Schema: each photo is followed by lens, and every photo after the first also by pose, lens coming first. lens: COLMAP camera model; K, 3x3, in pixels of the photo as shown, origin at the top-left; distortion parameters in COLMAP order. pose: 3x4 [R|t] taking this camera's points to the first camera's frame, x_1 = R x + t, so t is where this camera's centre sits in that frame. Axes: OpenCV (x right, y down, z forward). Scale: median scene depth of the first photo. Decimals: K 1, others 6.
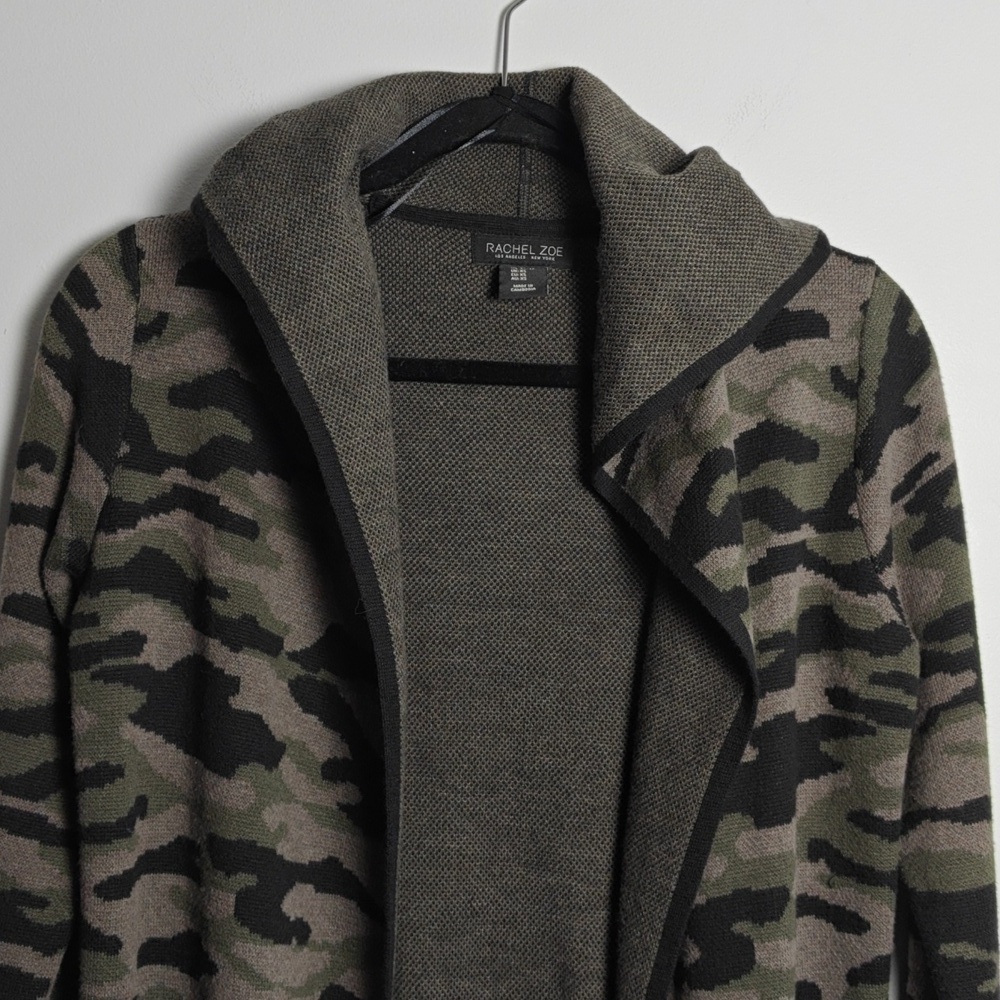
lens RADIAL K [[1518.0, 0, 486.6], [0, 1518.0, 500.1], [0, 0, 1]] dist [0.165025, -0.676793]
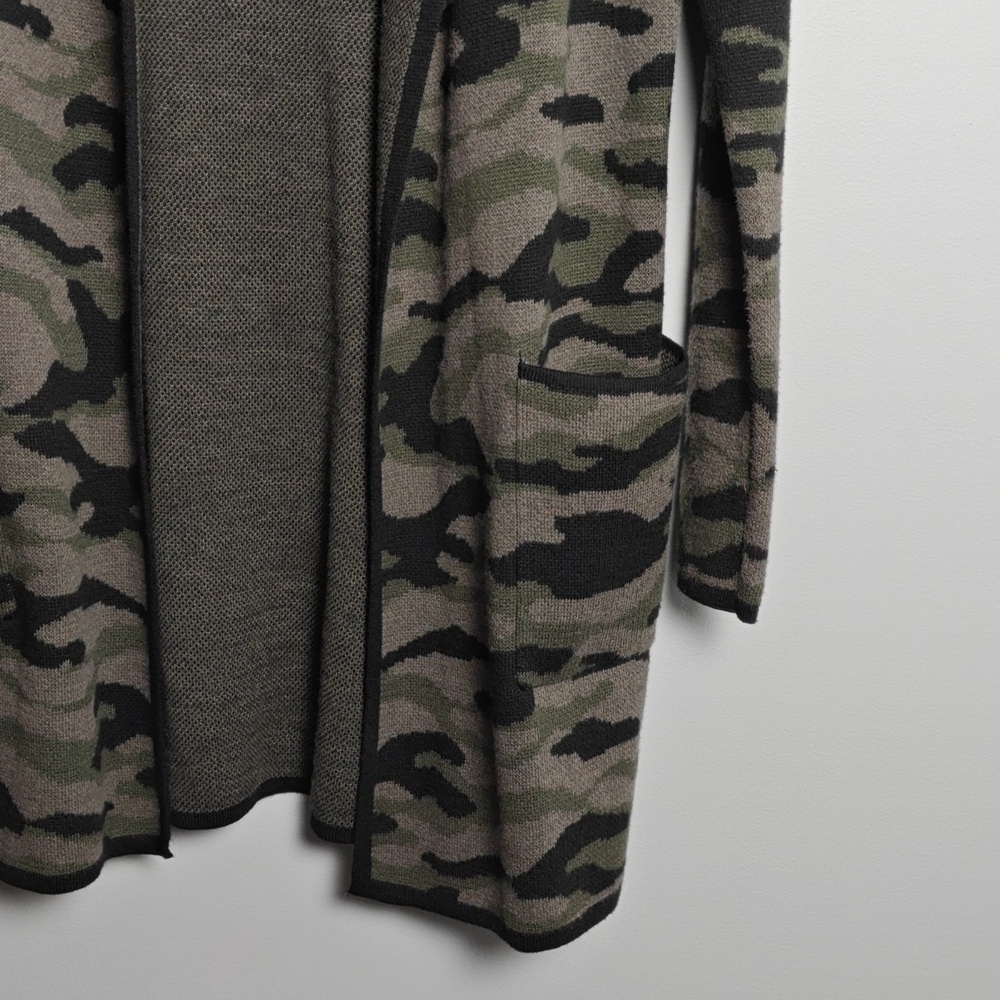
lens RADIAL K [[1518.0, 0, 486.6], [0, 1518.0, 500.1], [0, 0, 1]] dist [0.165025, -0.676793]
pose [[0.999611, 0.018074, -0.021264, 0.174025], [-0.011621, 0.962328, 0.271644, 0.303185], [0.025372, -0.271291, 0.962163, 0.037098]]
